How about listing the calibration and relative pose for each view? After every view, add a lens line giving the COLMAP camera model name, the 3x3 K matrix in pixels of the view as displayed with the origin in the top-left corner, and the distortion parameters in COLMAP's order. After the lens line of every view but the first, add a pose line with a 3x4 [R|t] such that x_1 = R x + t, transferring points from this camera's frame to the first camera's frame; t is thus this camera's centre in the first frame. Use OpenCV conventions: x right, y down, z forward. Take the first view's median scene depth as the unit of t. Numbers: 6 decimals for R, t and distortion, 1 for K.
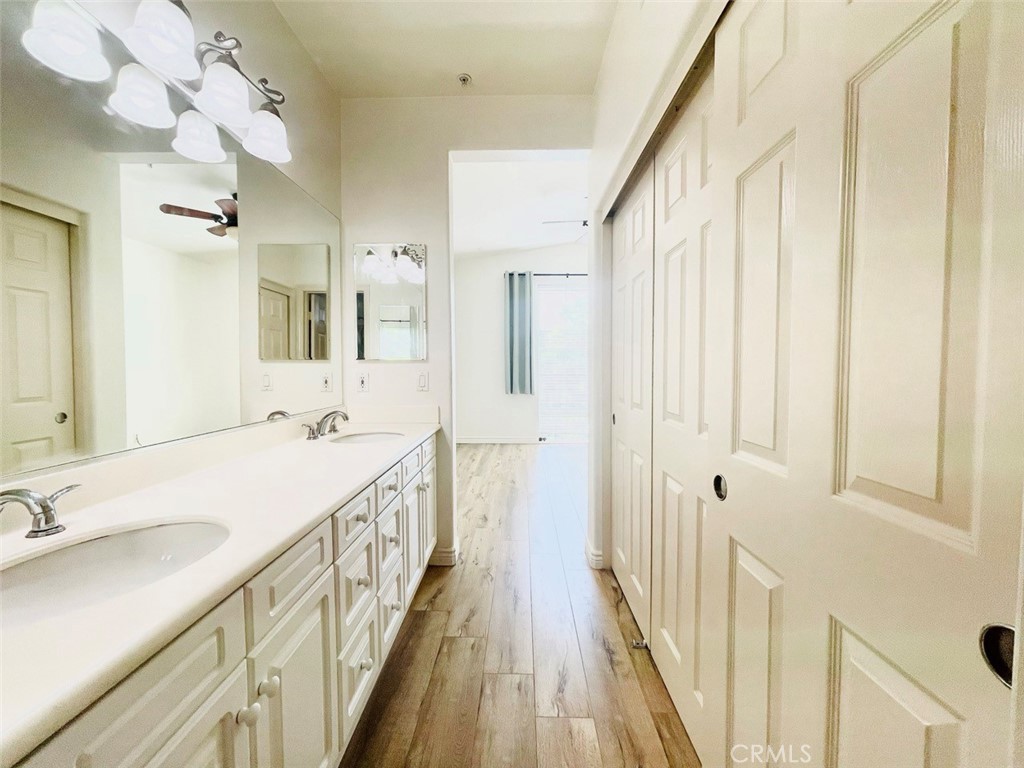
lens RADIAL K [[411.2, 0, 514.5], [0, 411.2, 384.7], [0, 0, 1]] dist [-0.000355, -0.000157]
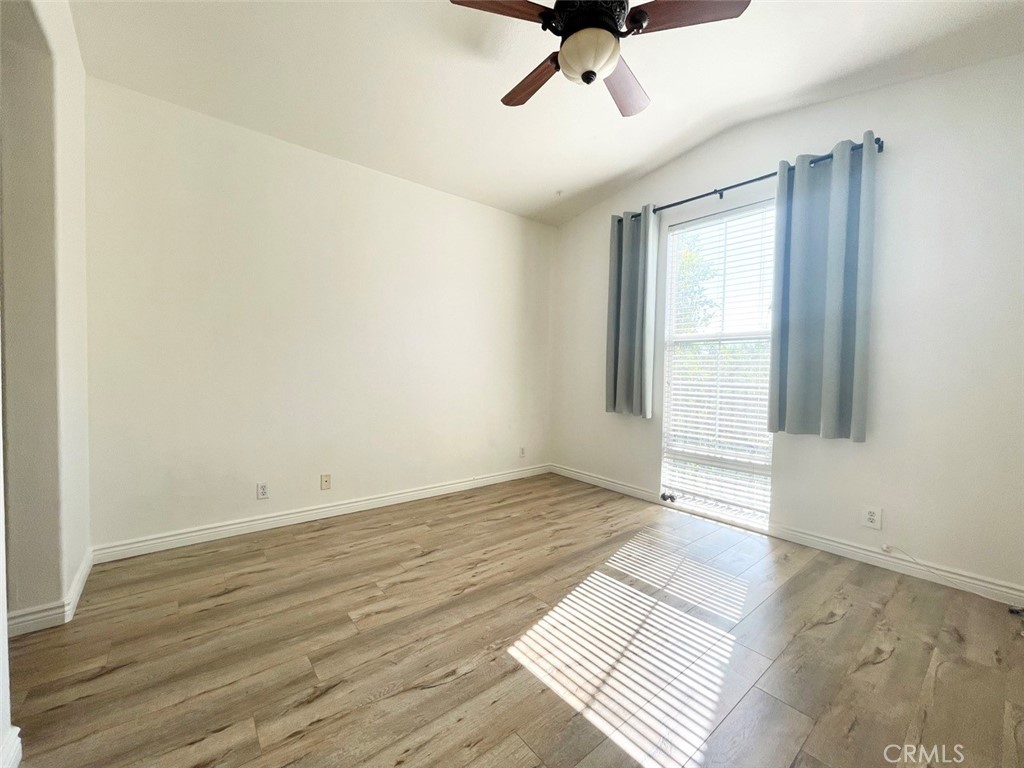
lens RADIAL K [[411.2, 0, 510.4], [0, 411.2, 380.4], [0, 0, 1]] dist [-0.000355, -0.000157]
pose [[0.640706, 0.025801, -0.767352, 0.368902], [-0.049854, 0.998724, -0.008045, -0.012300], [0.766166, 0.043410, 0.641175, 0.481007]]
